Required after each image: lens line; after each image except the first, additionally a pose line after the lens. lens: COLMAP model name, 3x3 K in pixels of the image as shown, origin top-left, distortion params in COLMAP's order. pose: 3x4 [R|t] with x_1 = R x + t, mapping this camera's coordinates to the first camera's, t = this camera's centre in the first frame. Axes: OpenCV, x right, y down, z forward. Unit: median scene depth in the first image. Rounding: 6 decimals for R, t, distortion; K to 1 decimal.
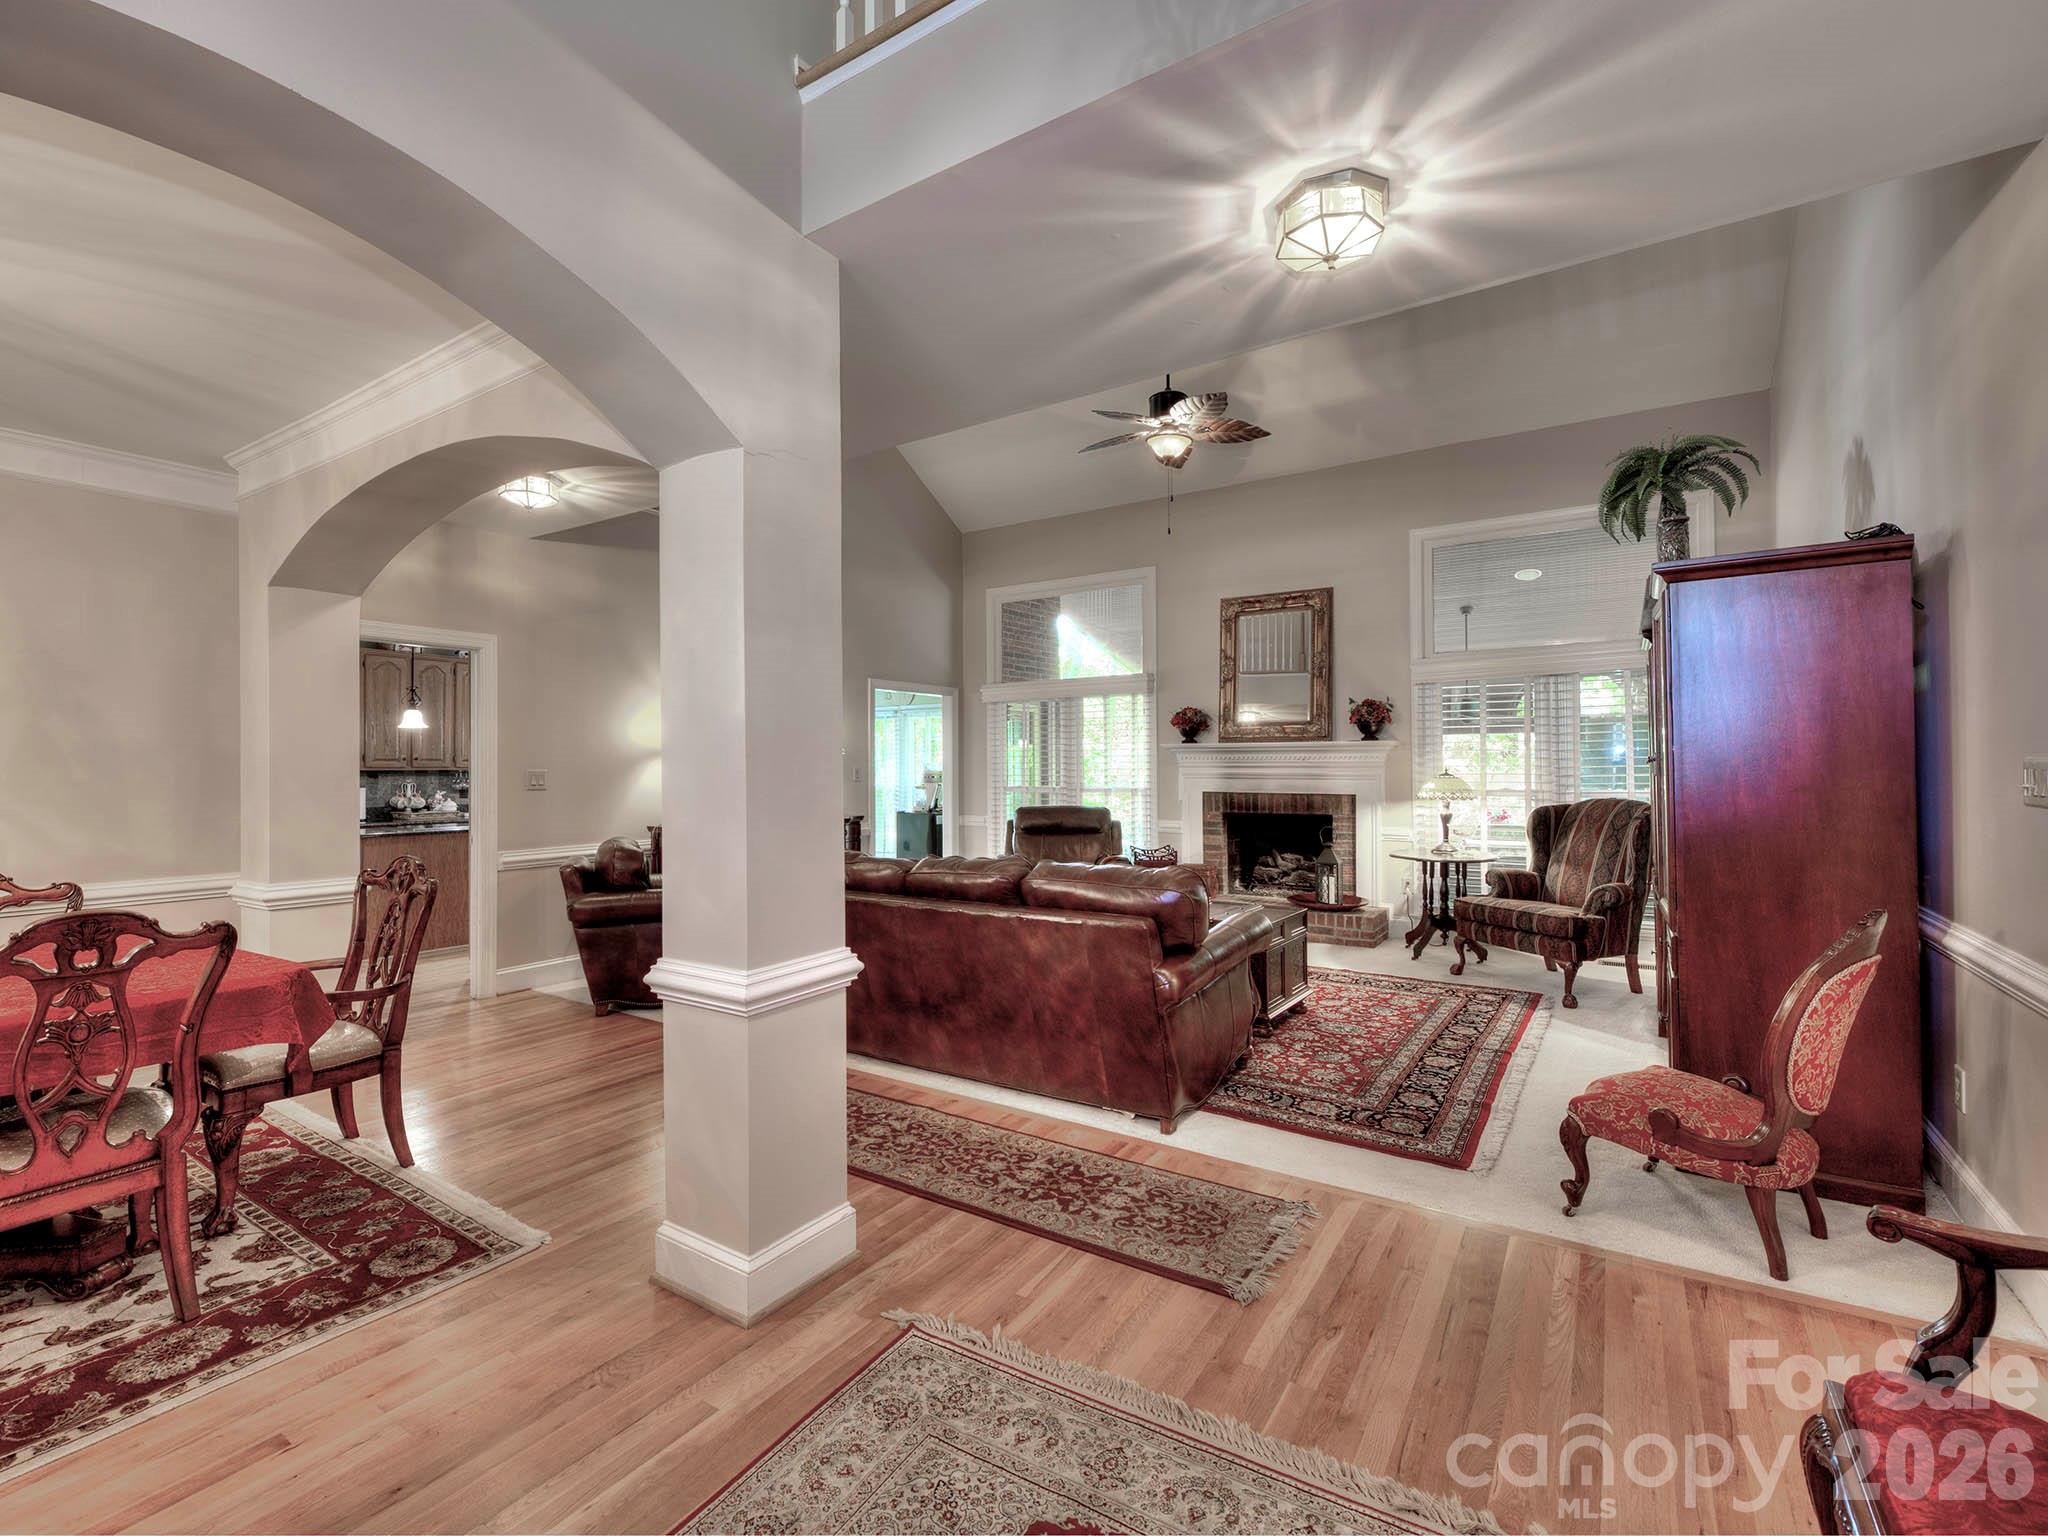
lens RADIAL K [[907.8, 0, 1020.3], [0, 907.8, 757.8], [0, 0, 1]] dist [0.003928, -0.004414]
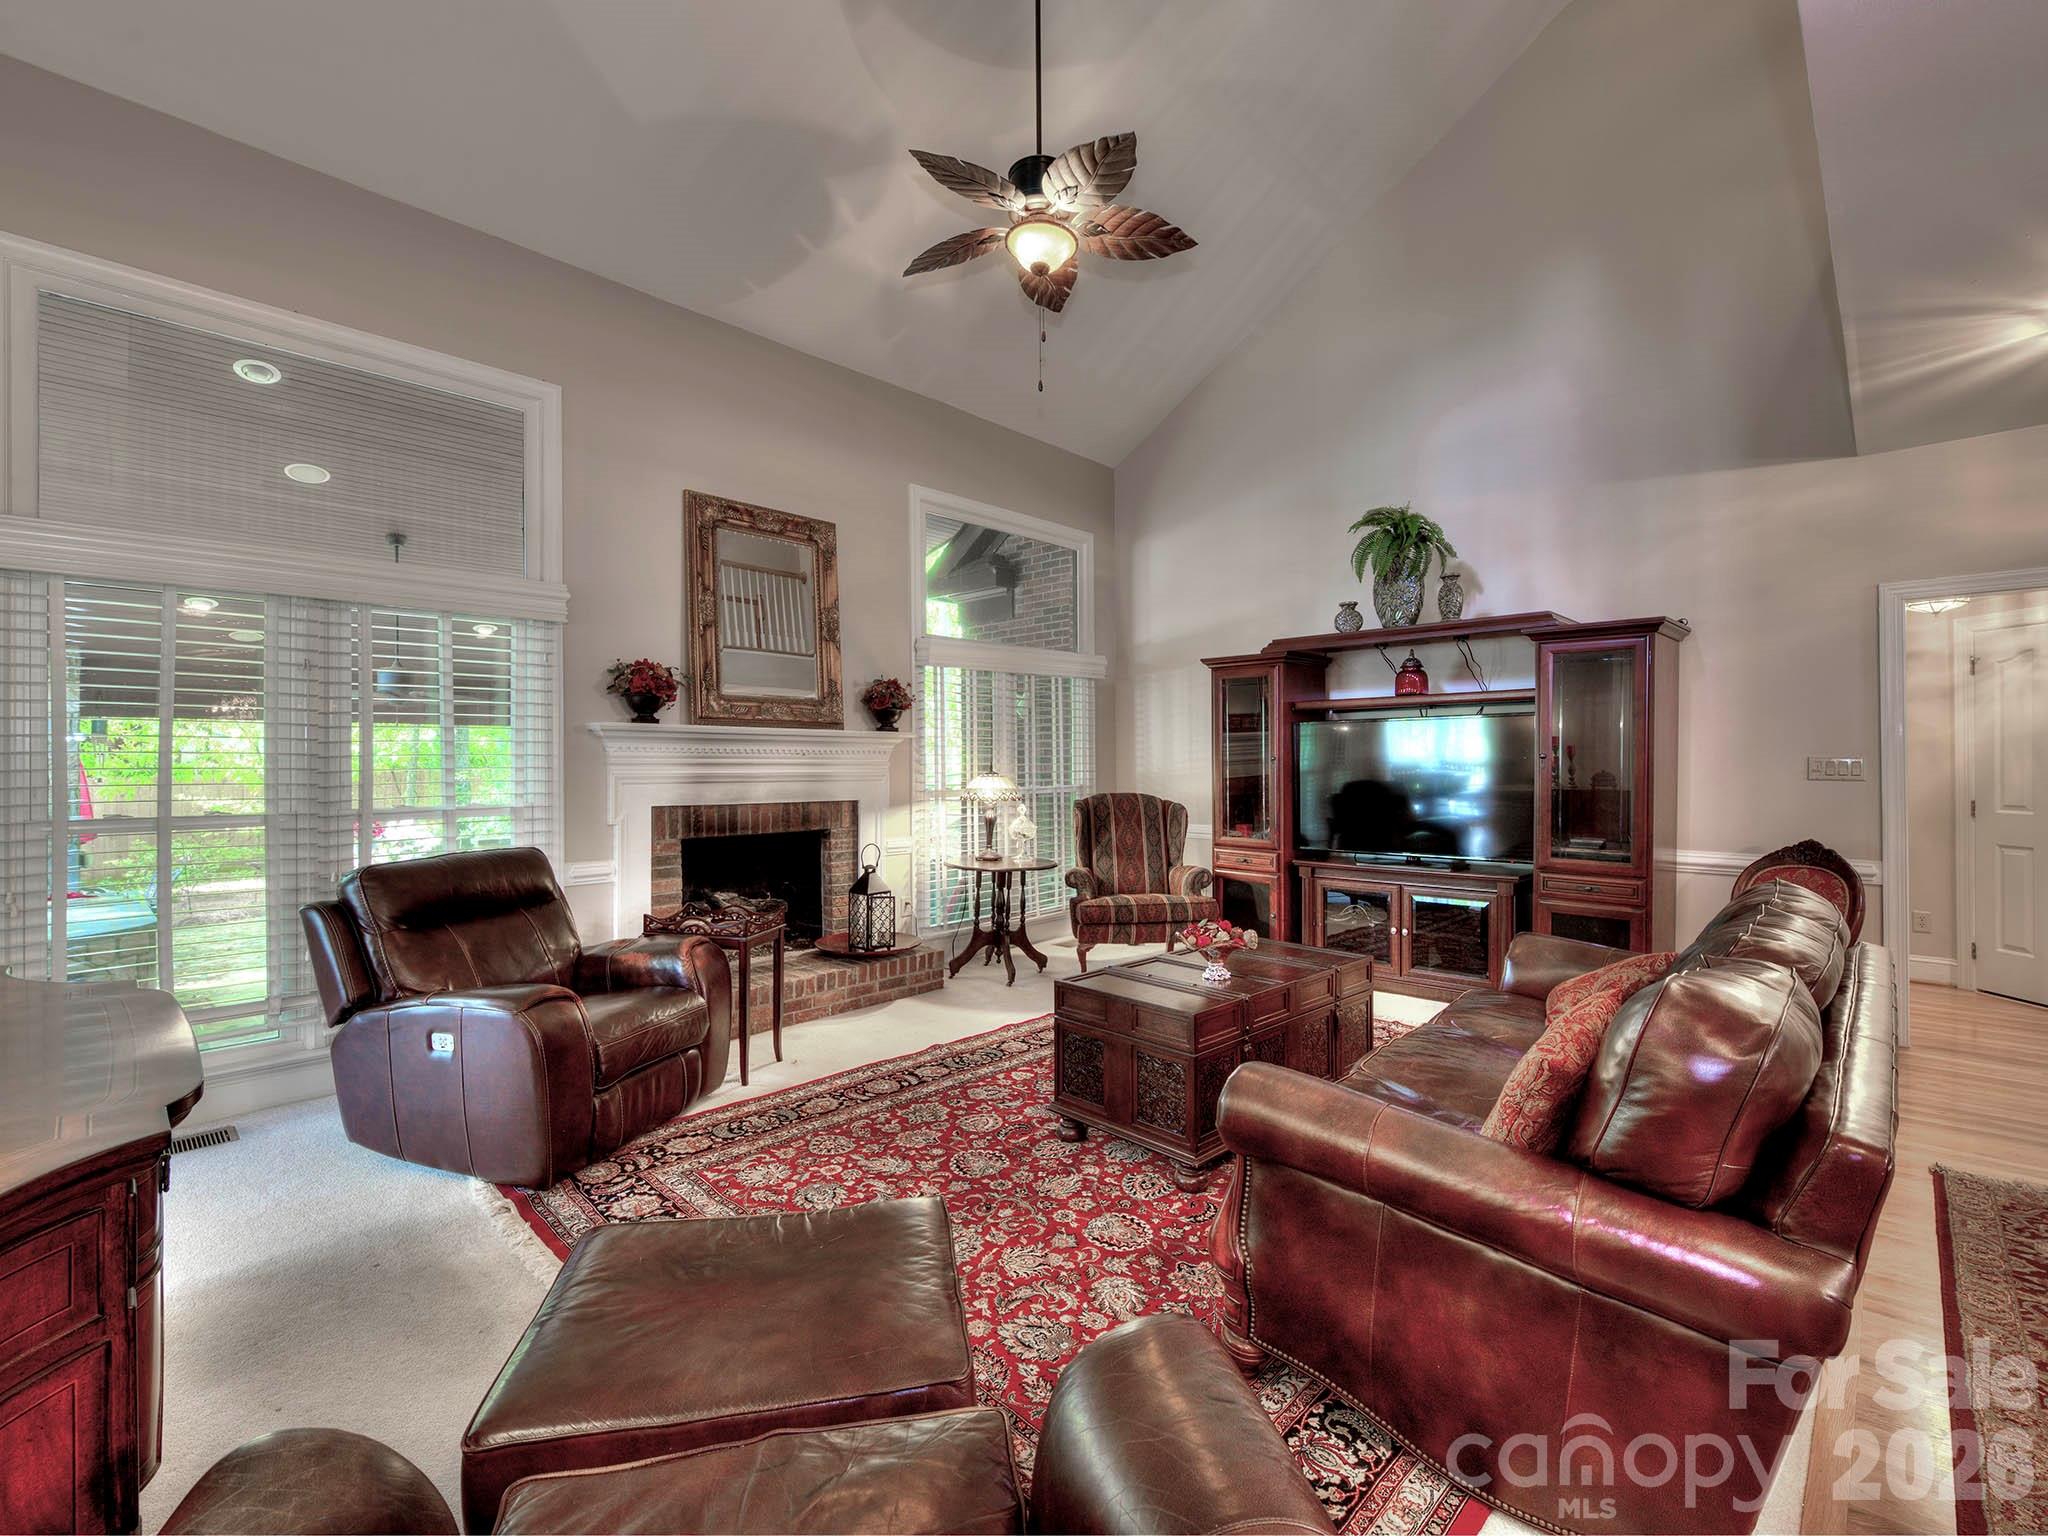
lens RADIAL K [[907.8, 0, 1020.3], [0, 907.8, 757.8], [0, 0, 1]] dist [0.003928, -0.004414]
pose [[0.186266, 0.009872, 0.982450, -0.372617], [-0.005437, 0.999945, -0.009017, 0.010818], [-0.982484, -0.003662, 0.186310, 0.735890]]
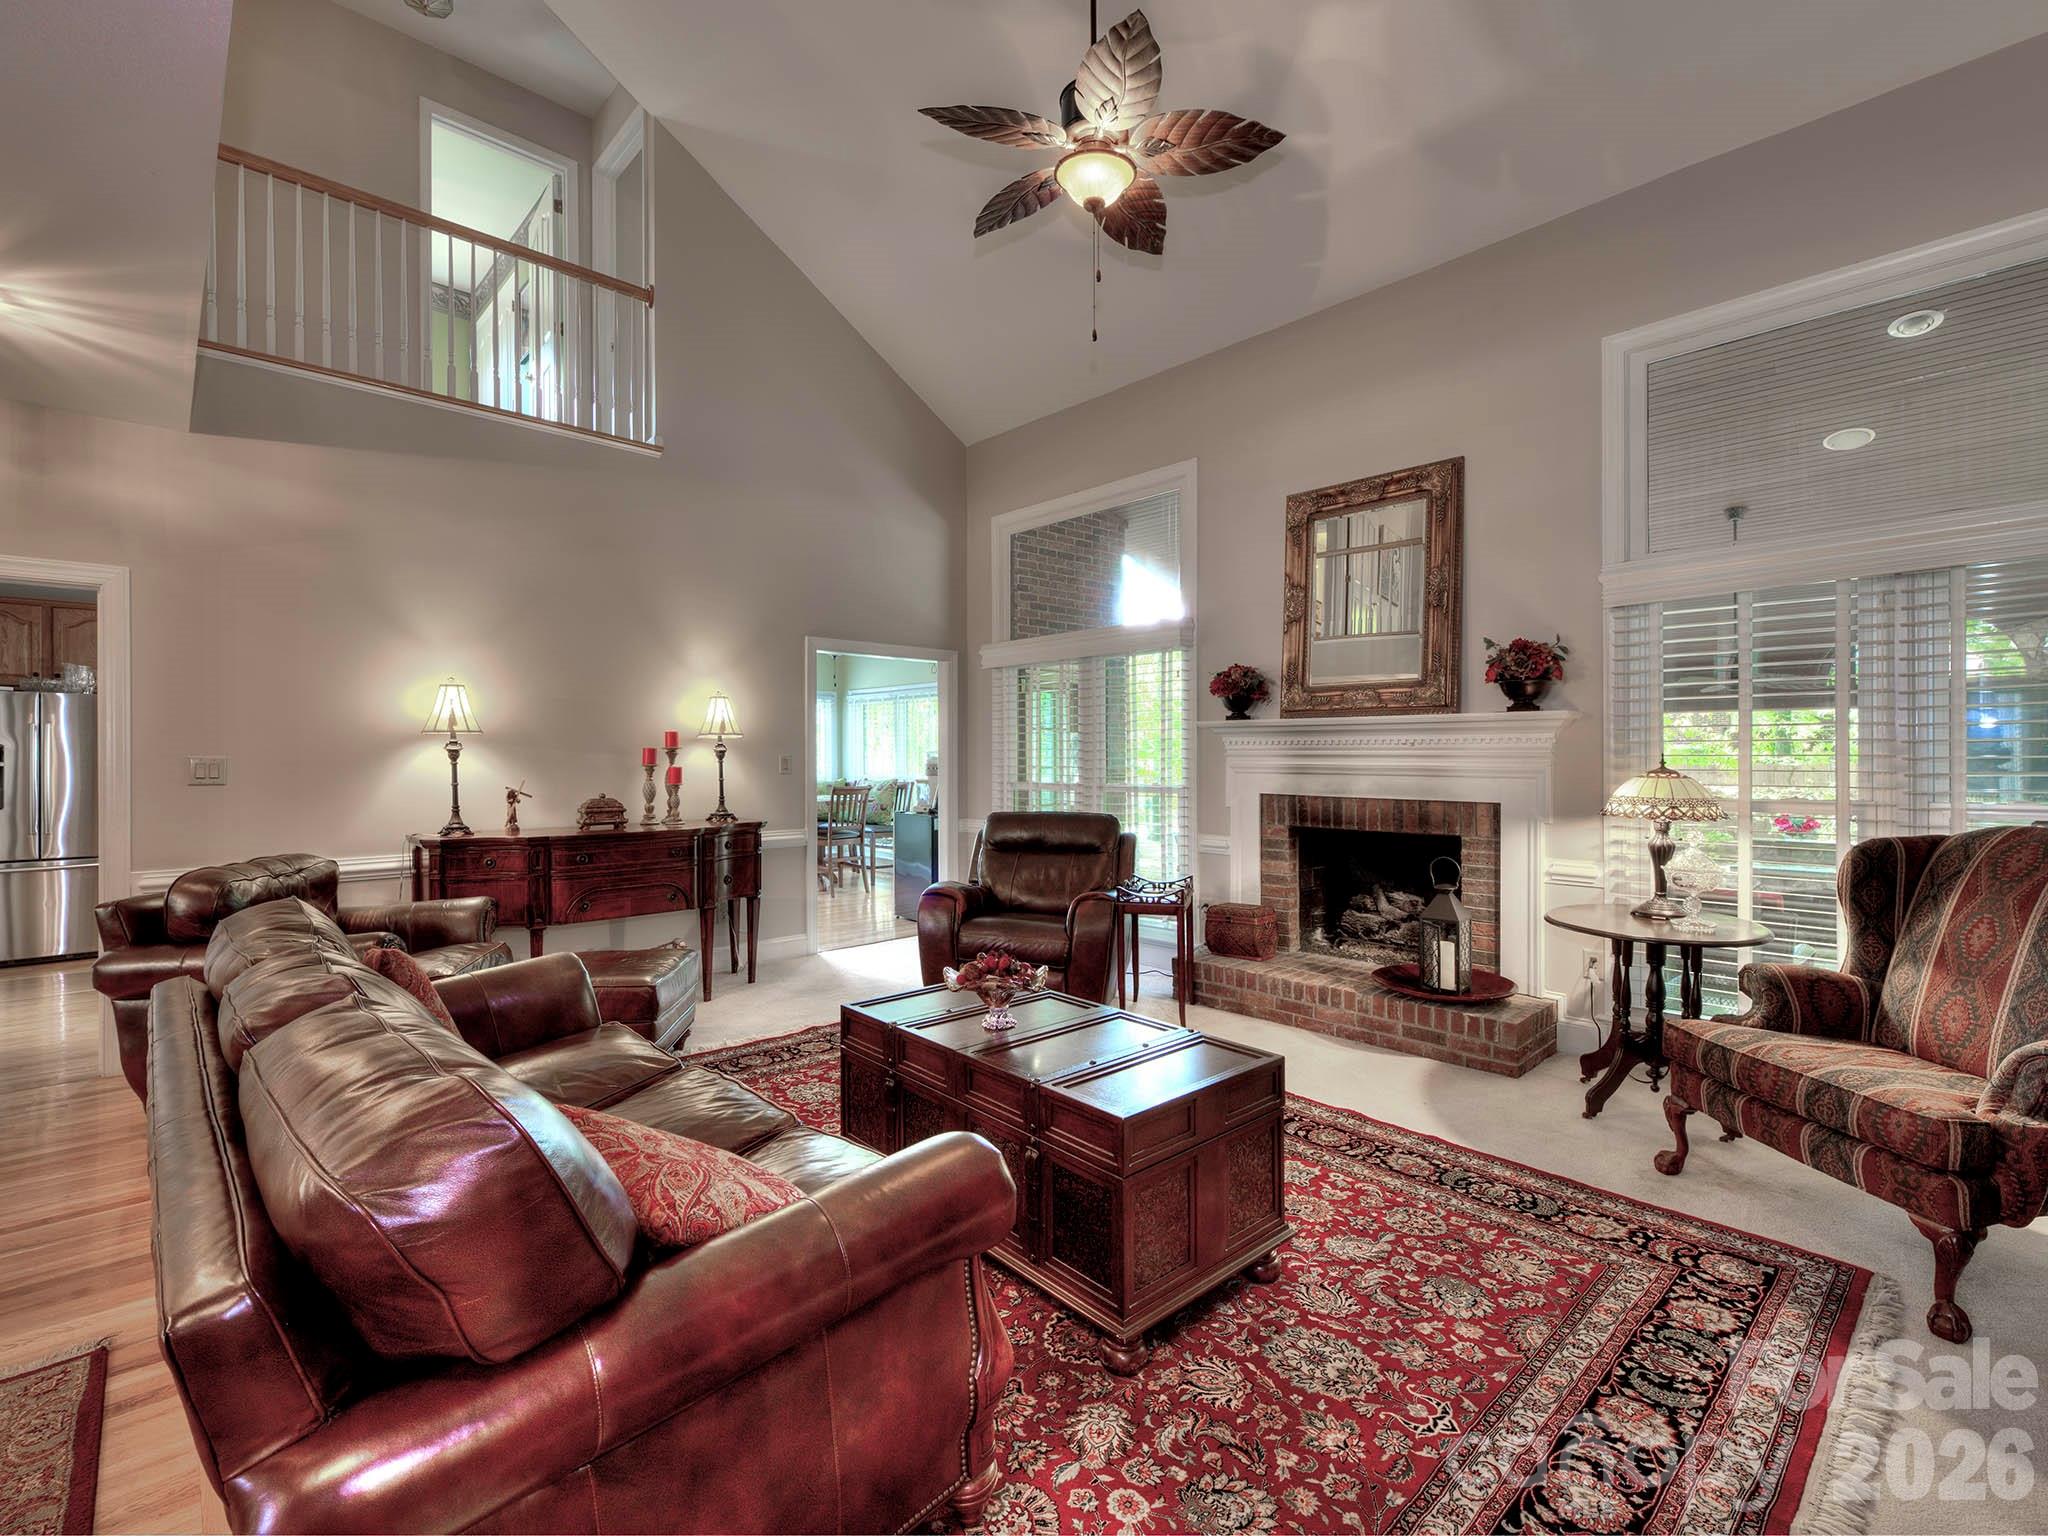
lens RADIAL K [[907.8, 0, 1020.3], [0, 907.8, 757.8], [0, 0, 1]] dist [0.003928, -0.004414]
pose [[0.973561, 0.003291, -0.228405, 0.204314], [-0.000565, 0.999928, 0.012001, 0.004072], [0.228428, -0.011554, 0.973492, 0.360714]]
